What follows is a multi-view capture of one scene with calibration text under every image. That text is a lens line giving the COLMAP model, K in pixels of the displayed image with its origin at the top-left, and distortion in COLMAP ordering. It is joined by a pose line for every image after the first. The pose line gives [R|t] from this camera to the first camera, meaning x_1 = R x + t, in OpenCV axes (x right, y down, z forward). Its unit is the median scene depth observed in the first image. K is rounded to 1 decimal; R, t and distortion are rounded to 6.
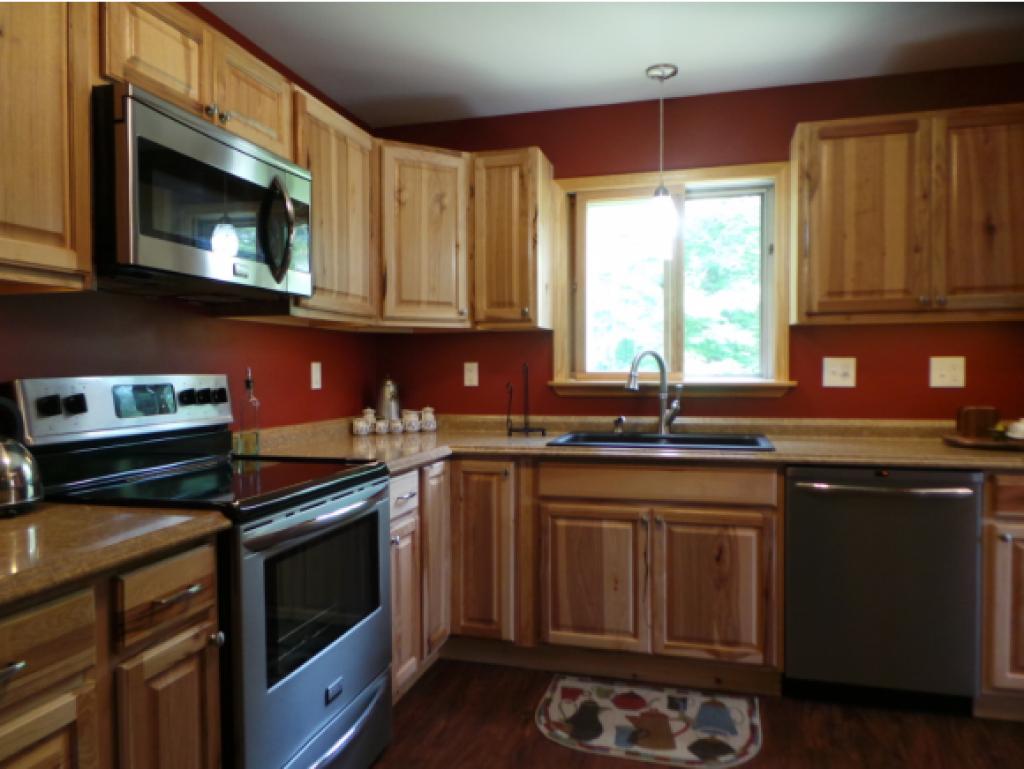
lens RADIAL K [[715.2, 0, 512.0], [0, 715.2, 384.5], [0, 0, 1]] dist [0.006079, 0.000816]
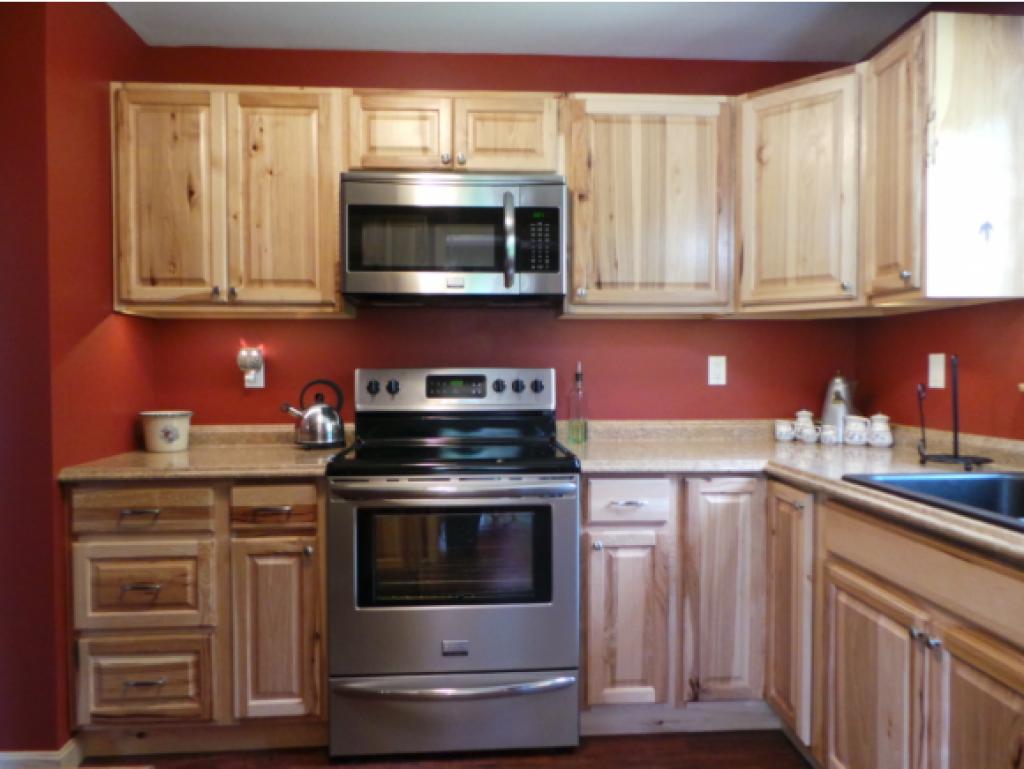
lens RADIAL K [[715.2, 0, 512.0], [0, 715.2, 384.5], [0, 0, 1]] dist [0.006079, 0.000816]
pose [[0.329011, 0.028135, -0.943907, 0.599053], [-0.021061, 0.999526, 0.022452, -0.010828], [0.944091, 0.012493, 0.329447, 0.508109]]
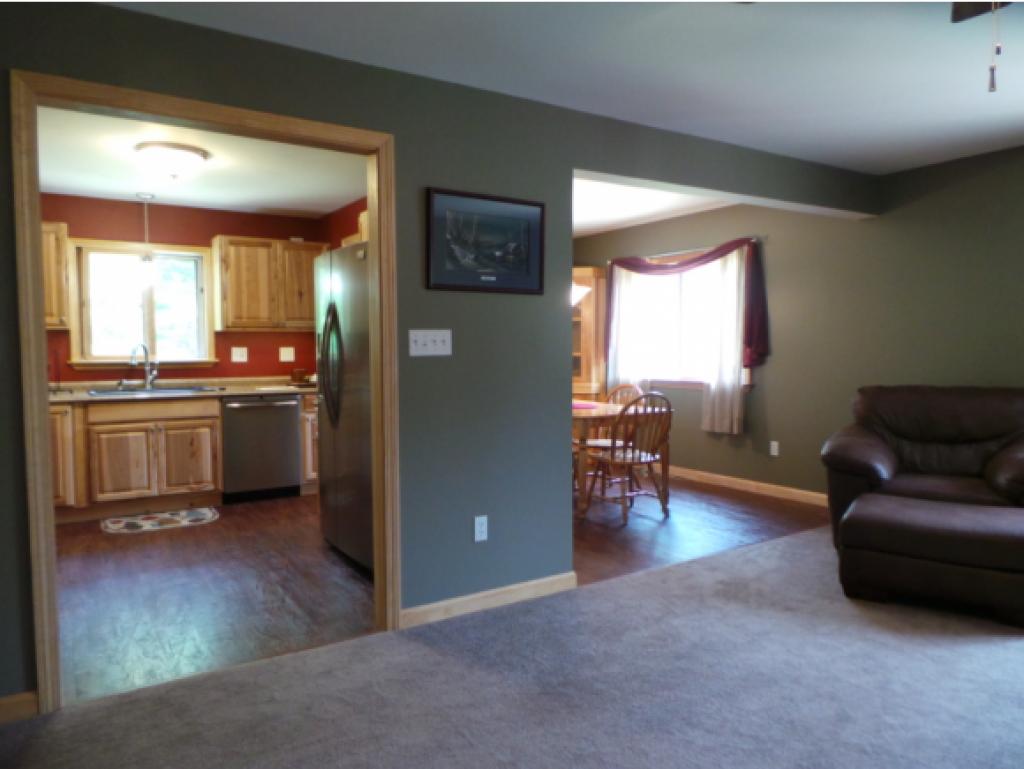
lens RADIAL K [[710.5, 0, 512.0], [0, 710.5, 384.5], [0, 0, 1]] dist [0.001512, -0.000390]
pose [[0.662978, -0.036695, 0.747739, -0.621434], [0.019399, 0.999305, 0.031840, 0.021090], [-0.748388, -0.006603, 0.663229, -1.052876]]
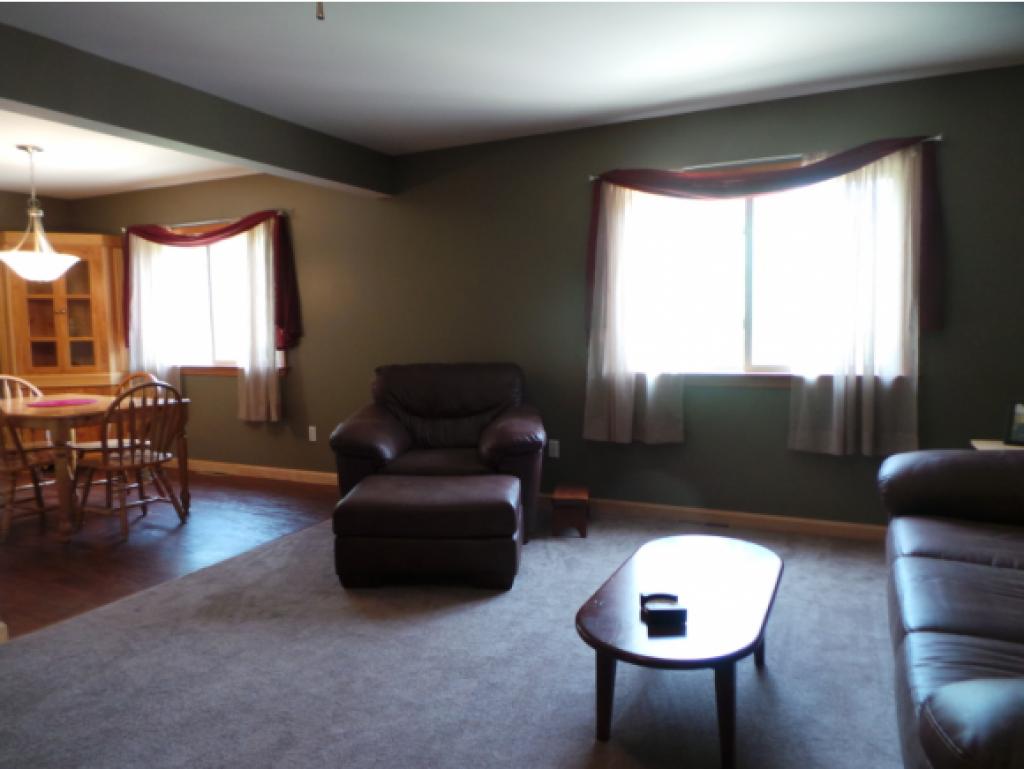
lens RADIAL K [[710.5, 0, 512.0], [0, 710.5, 384.5], [0, 0, 1]] dist [0.001512, -0.000390]
pose [[0.182726, -0.077299, 0.980121, -0.394753], [0.037288, 0.996732, 0.071657, 0.030600], [-0.982457, 0.023454, 0.185011, -1.177275]]
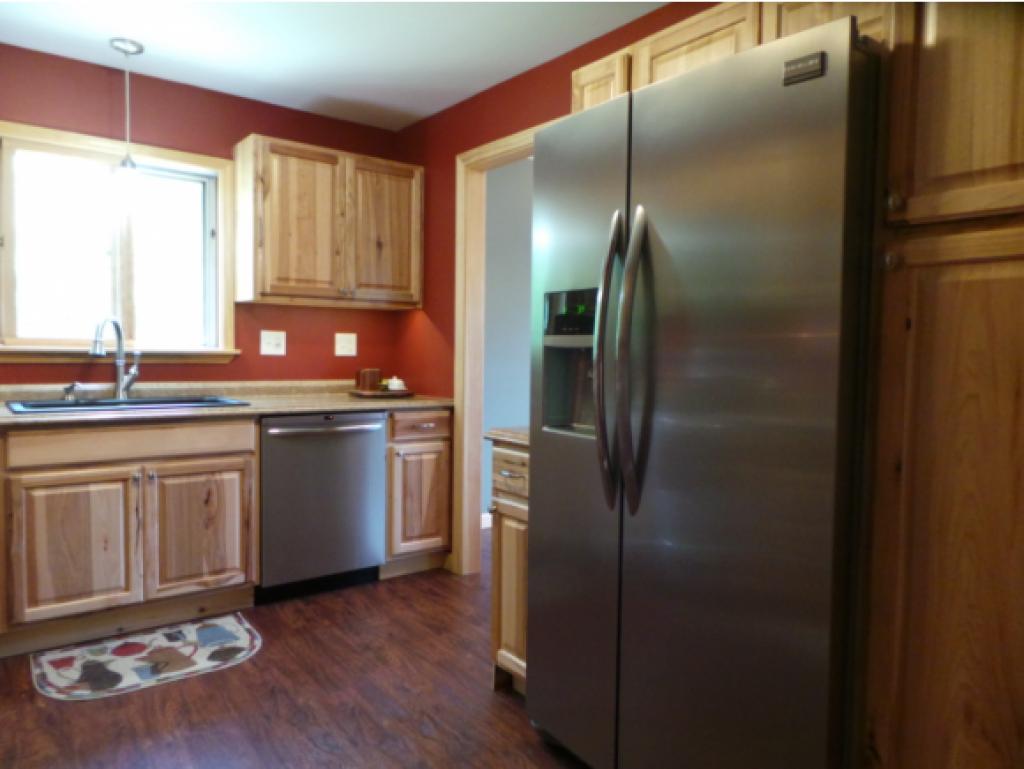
lens RADIAL K [[715.2, 0, 512.0], [0, 715.2, 384.5], [0, 0, 1]] dist [0.006079, 0.000816]
pose [[0.600085, -0.022325, 0.799625, -0.322419], [0.001164, 0.999634, 0.027035, 0.024101], [-0.799936, -0.015292, 0.599891, -0.076407]]
